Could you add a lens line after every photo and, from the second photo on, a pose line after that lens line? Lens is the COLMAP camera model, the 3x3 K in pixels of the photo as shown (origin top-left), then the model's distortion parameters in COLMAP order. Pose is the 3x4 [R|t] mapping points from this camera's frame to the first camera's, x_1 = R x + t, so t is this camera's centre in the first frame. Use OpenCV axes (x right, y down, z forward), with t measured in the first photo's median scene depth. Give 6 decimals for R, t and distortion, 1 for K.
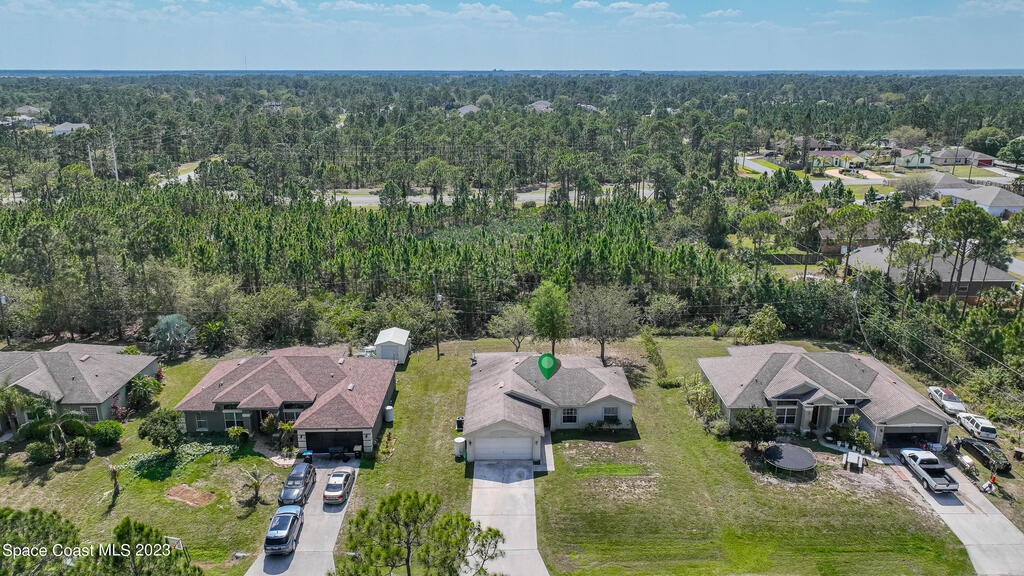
lens RADIAL K [[734.7, 0, 512.0], [0, 734.7, 288.0], [0, 0, 1]] dist [0.003413, 0.000749]
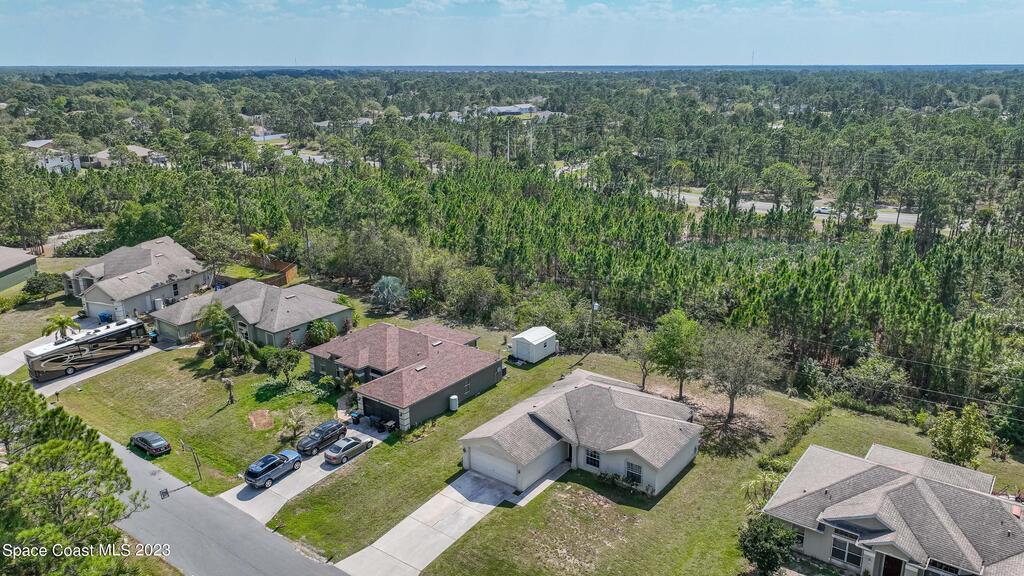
lens RADIAL K [[734.7, 0, 512.0], [0, 734.7, 288.0], [0, 0, 1]] dist [0.003413, 0.000749]
pose [[0.790800, 0.173496, -0.586970, 0.485489], [-0.169920, 0.983519, 0.061782, -0.065243], [0.588016, 0.050881, 0.807248, 0.221625]]
